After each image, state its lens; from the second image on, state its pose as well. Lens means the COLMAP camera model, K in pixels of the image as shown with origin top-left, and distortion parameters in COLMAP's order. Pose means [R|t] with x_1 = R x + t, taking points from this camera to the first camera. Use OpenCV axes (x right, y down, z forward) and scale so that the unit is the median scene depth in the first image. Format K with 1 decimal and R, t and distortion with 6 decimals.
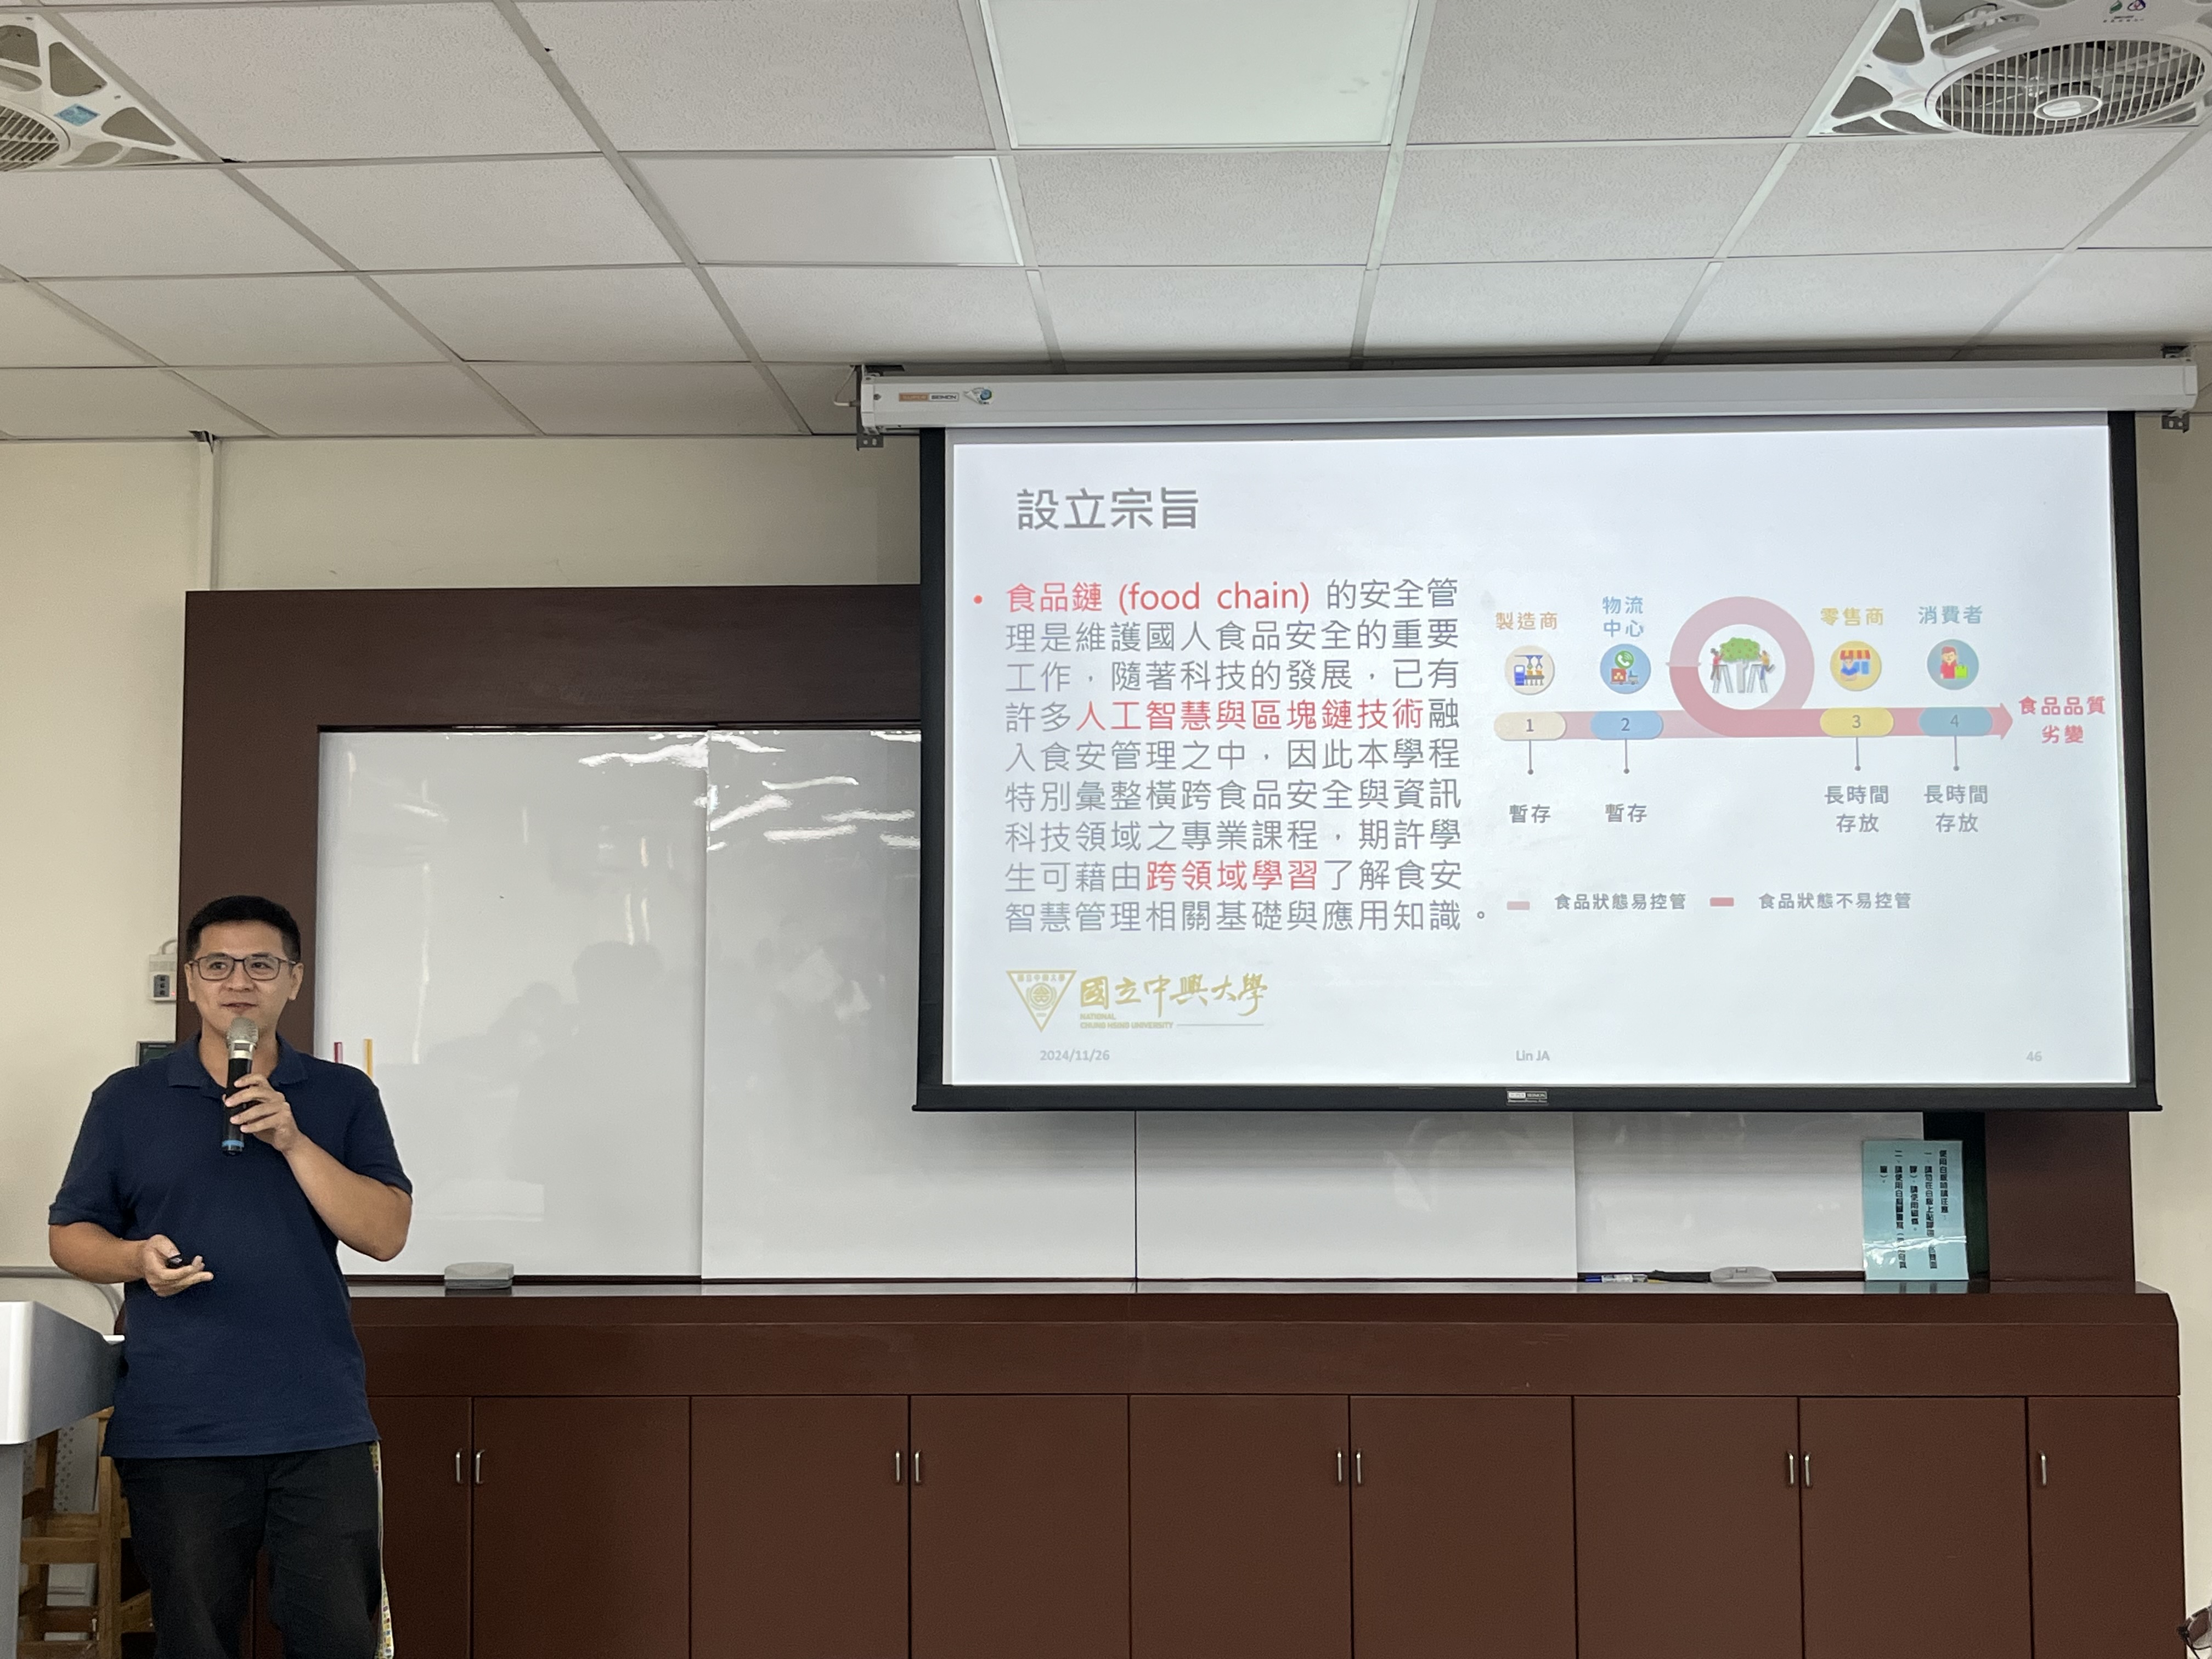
lens RADIAL K [[2487.1, 0, 1144.4], [0, 2487.1, 873.0], [0, 0, 1]] dist [0.011359, 0.000000]
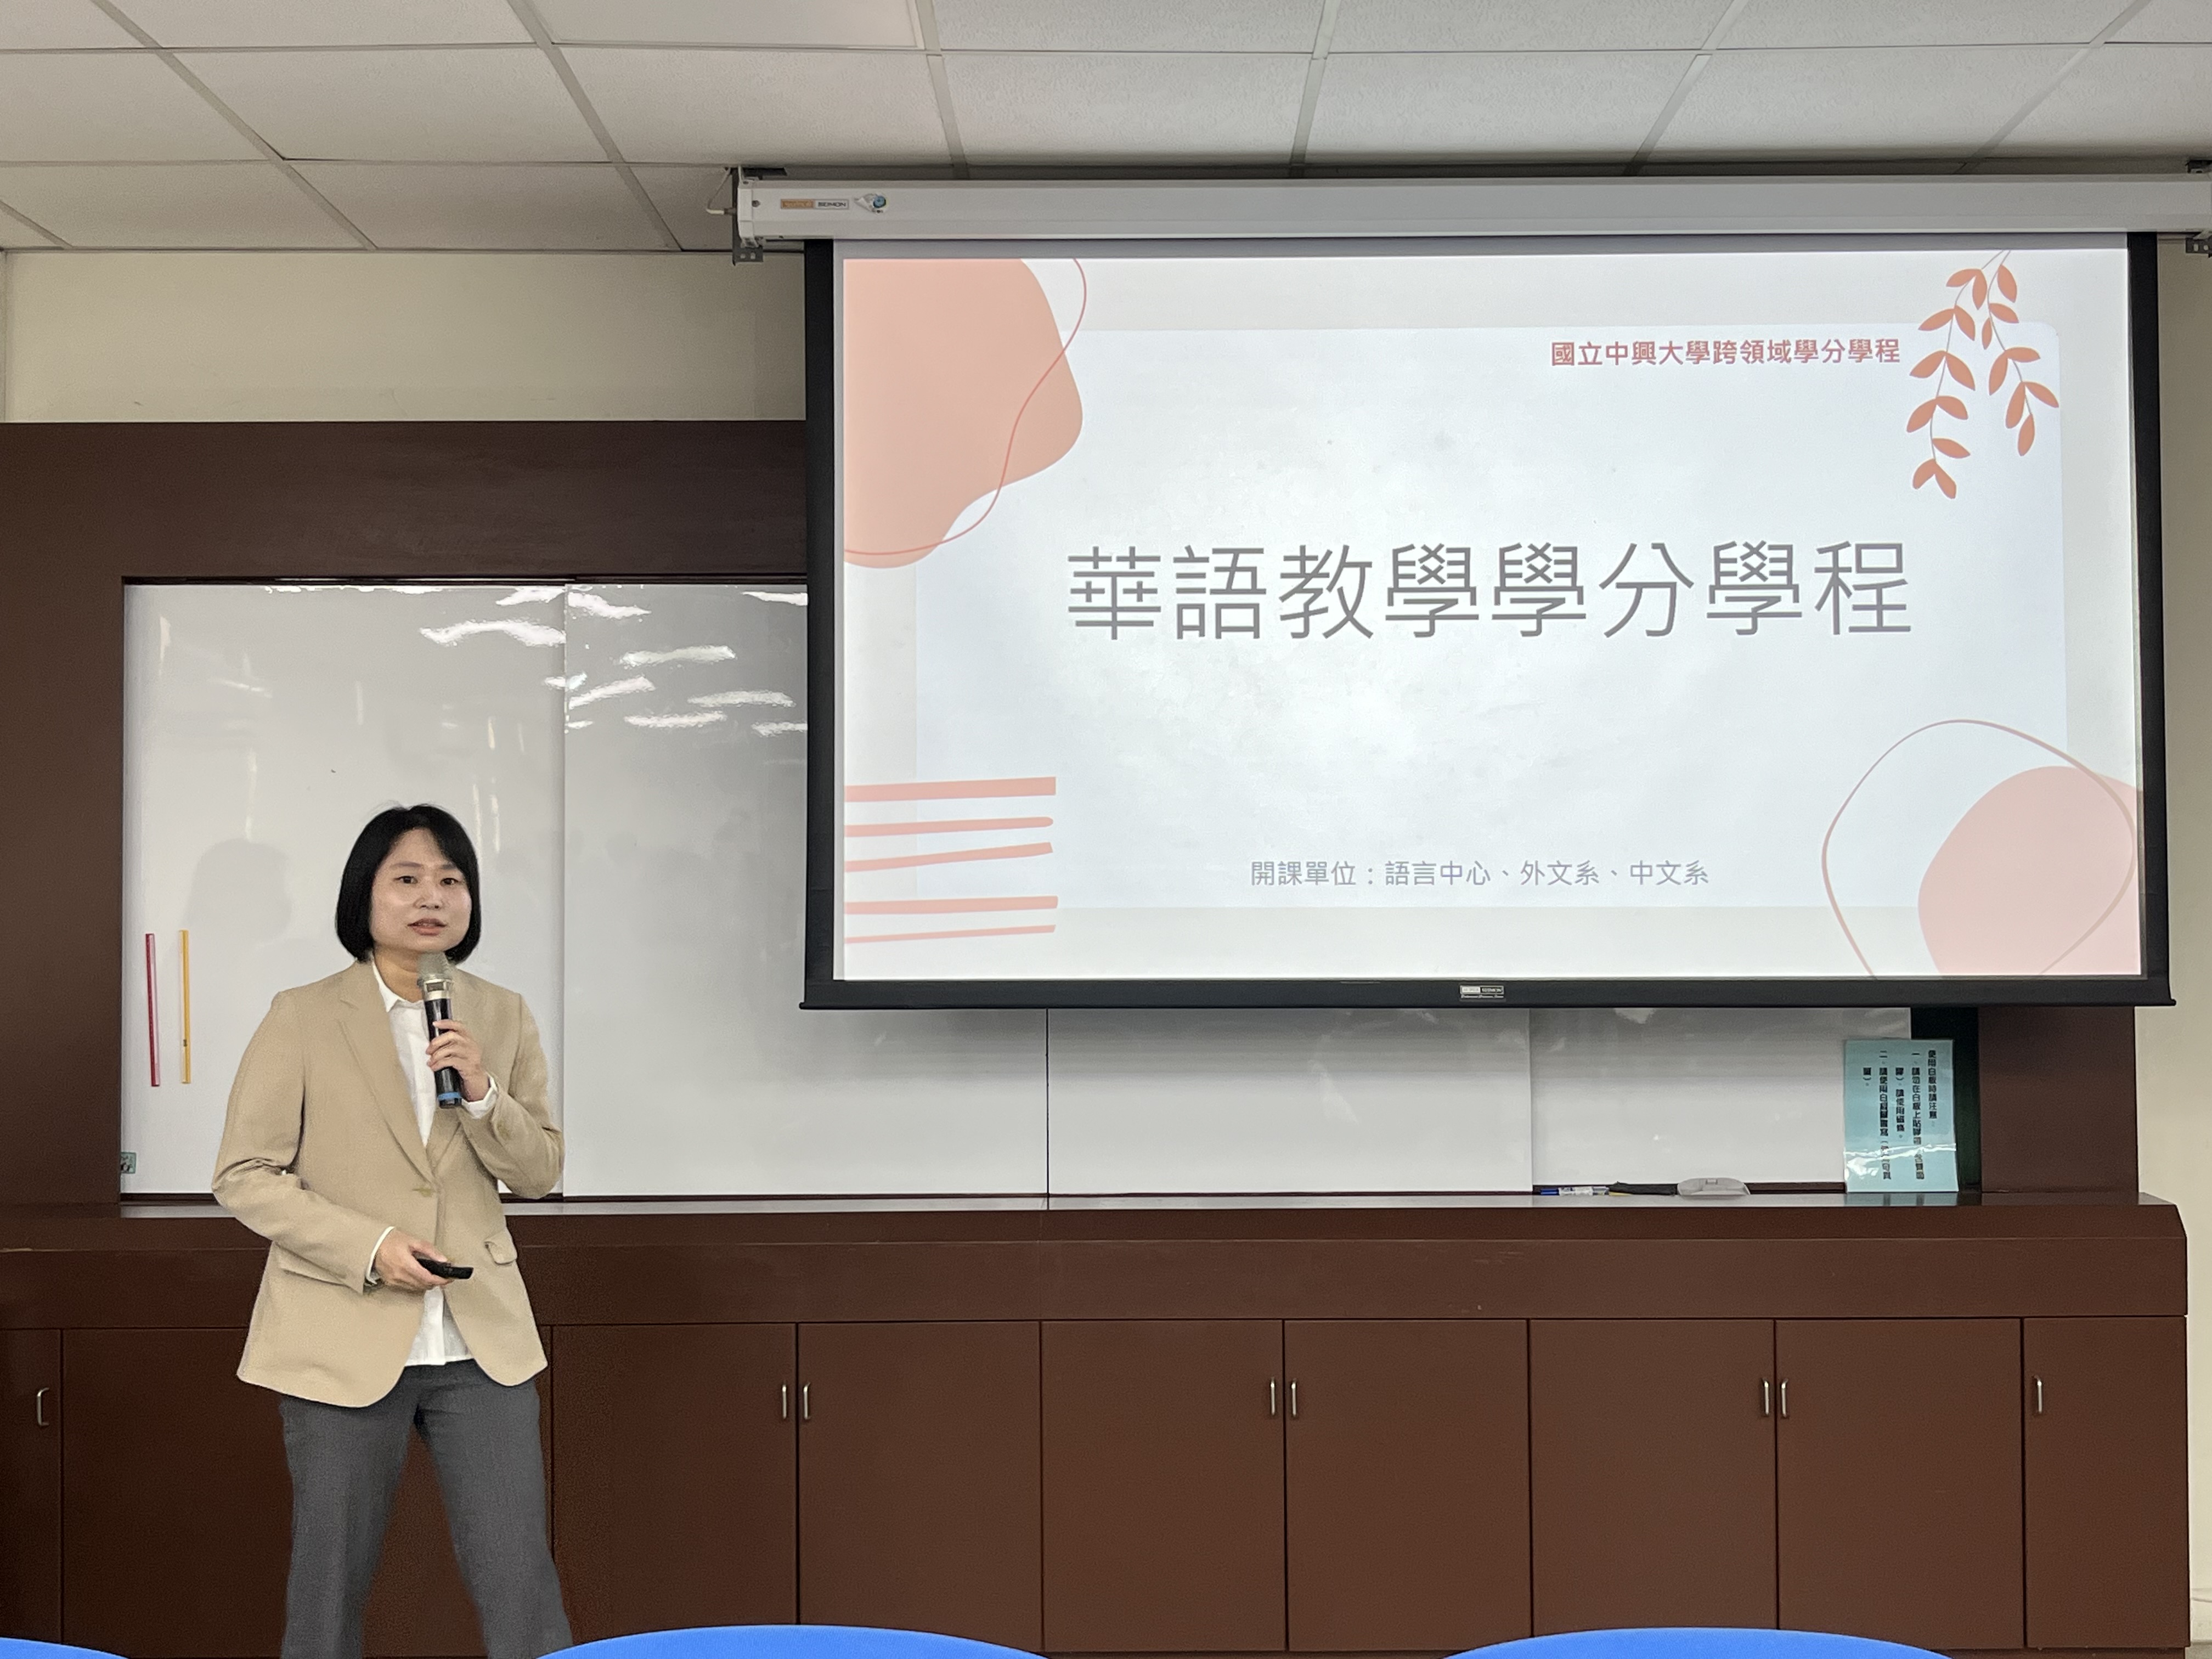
lens RADIAL K [[2679.2, 0, 1126.4], [0, 2679.2, 867.8], [0, 0, 1]] dist [0.009077, 0.000000]
pose [[0.999396, 0.000055, 0.034745, -0.008734], [-0.001447, 0.999197, 0.040031, 0.006001], [-0.034715, -0.040058, 0.998594, 0.033375]]
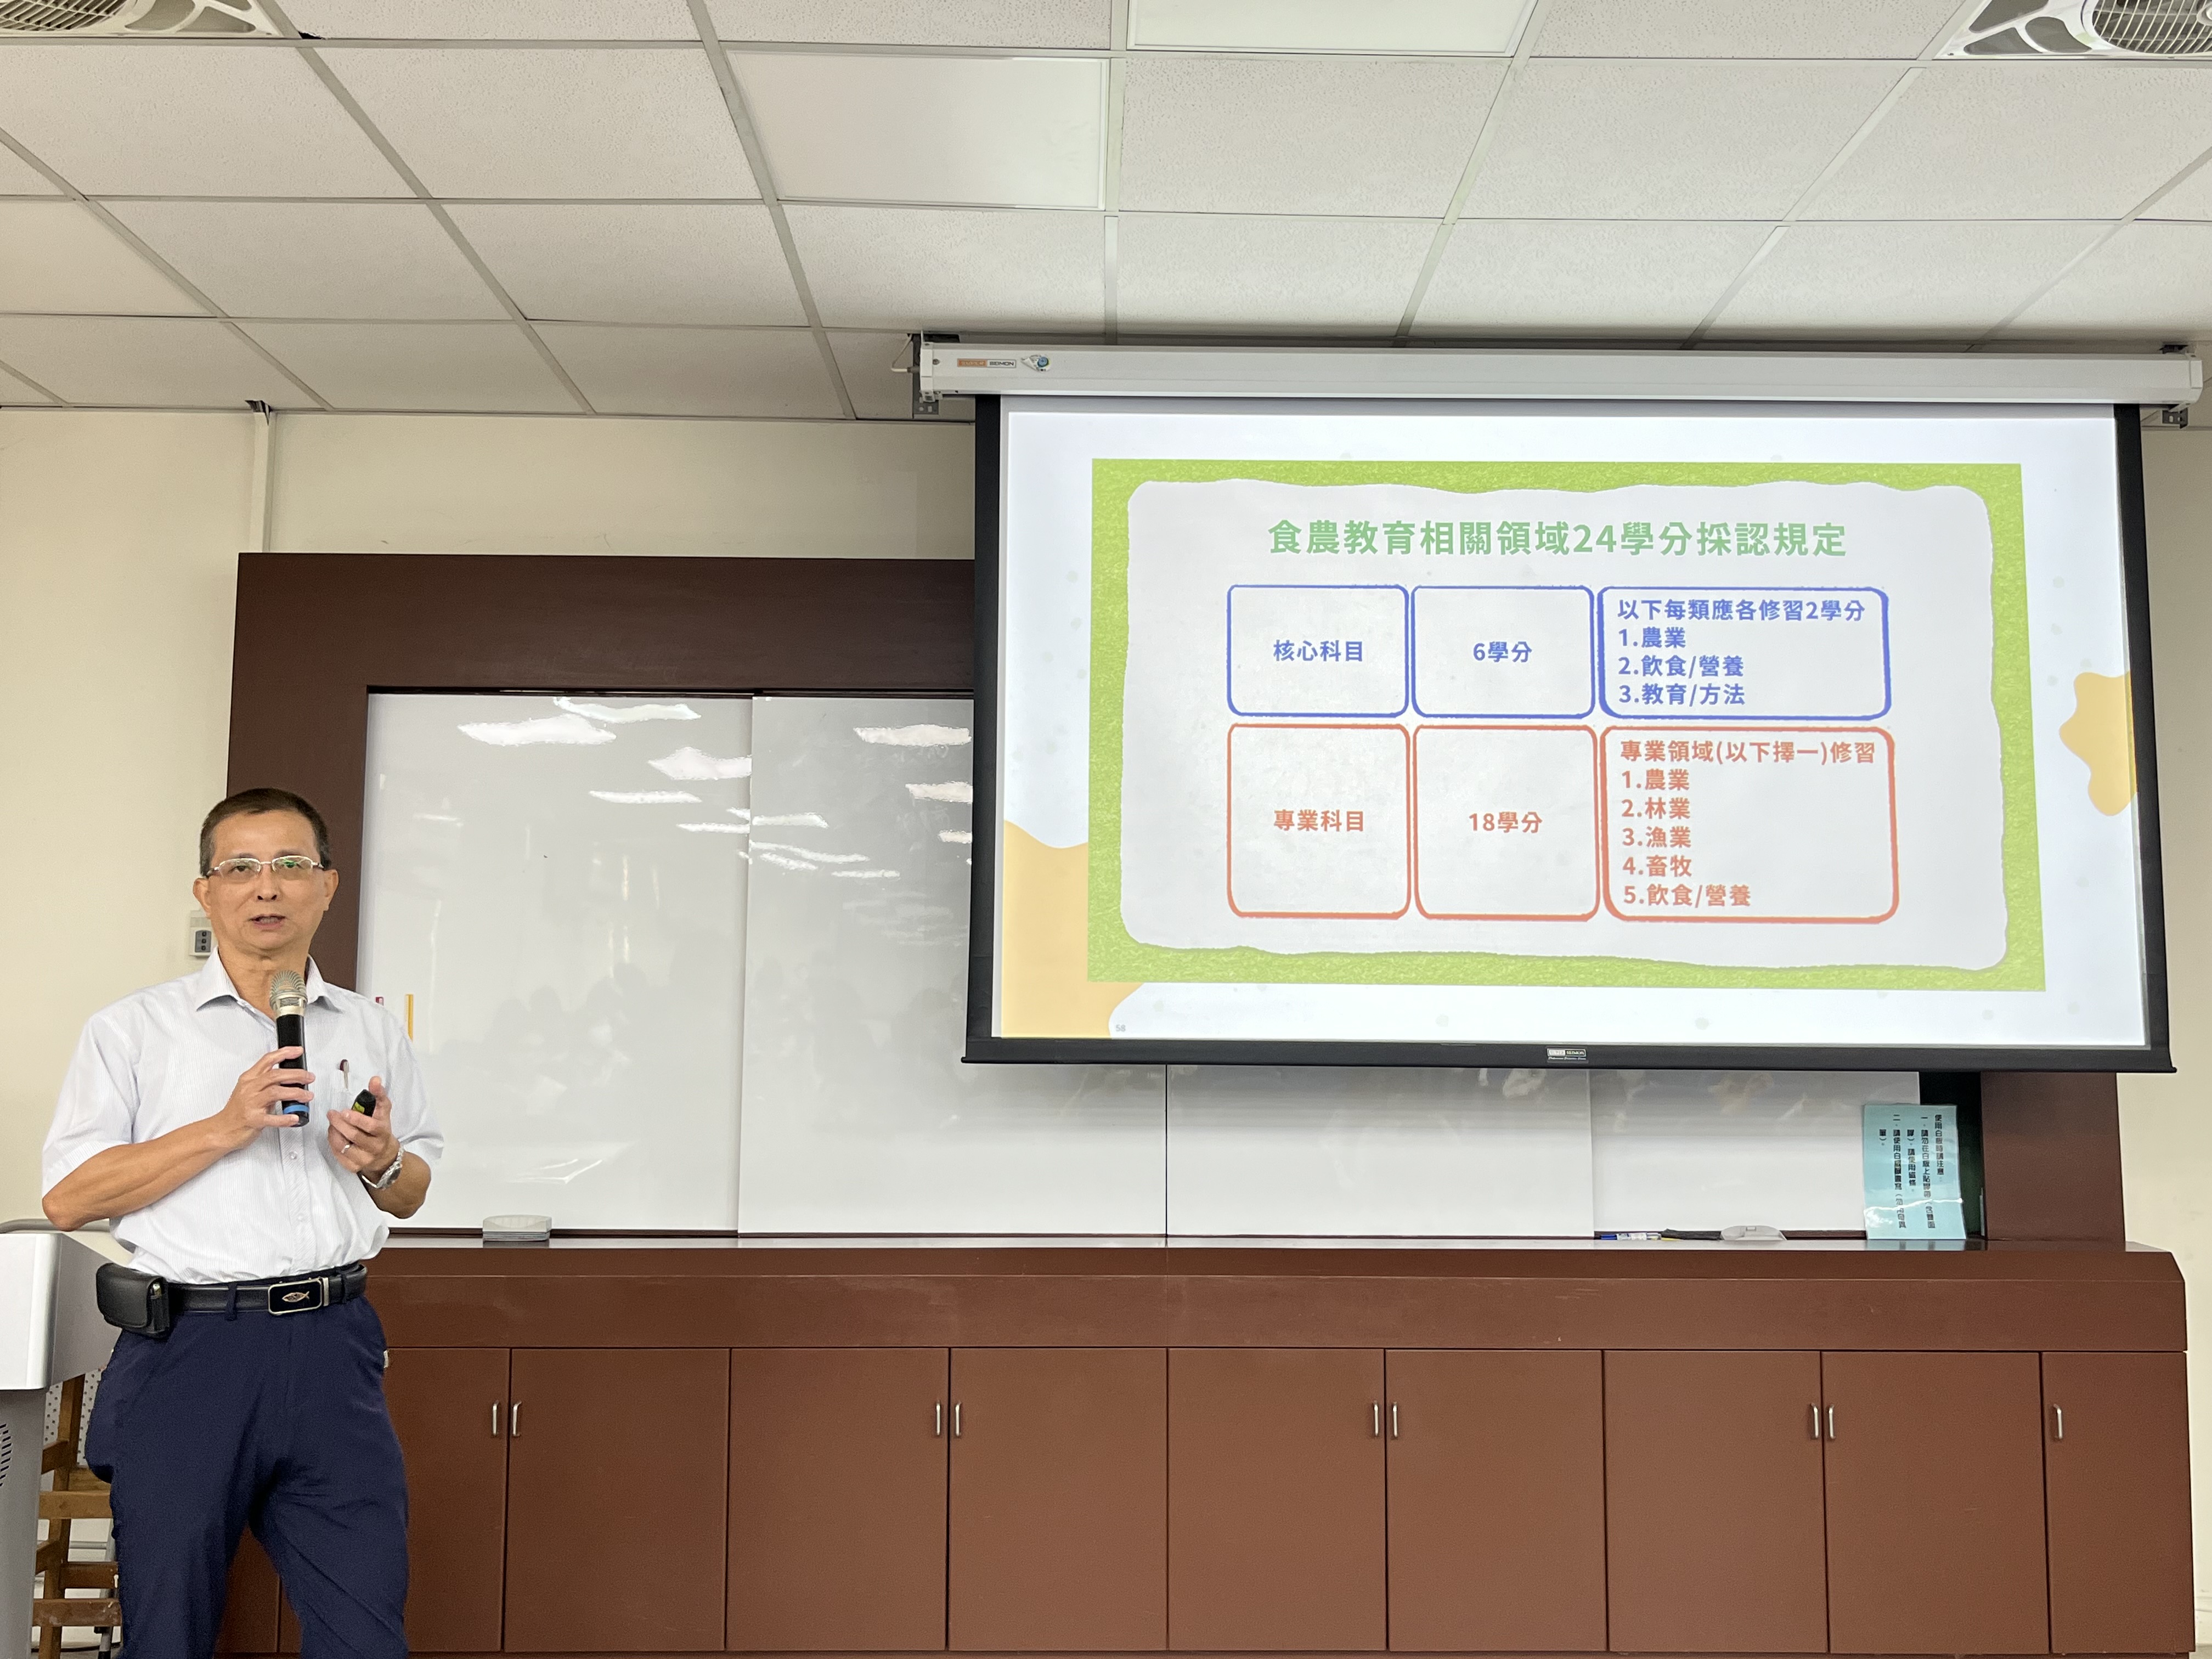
lens RADIAL K [[2056.3, 0, 1122.0], [0, 2056.3, 851.0], [0, 0, 1]] dist [0.012343, 0.000000]
pose [[0.998776, 0.013610, 0.047559, -0.066868], [-0.011834, 0.999229, -0.037426, 0.038983], [-0.048032, 0.036818, 0.998167, 0.156309]]
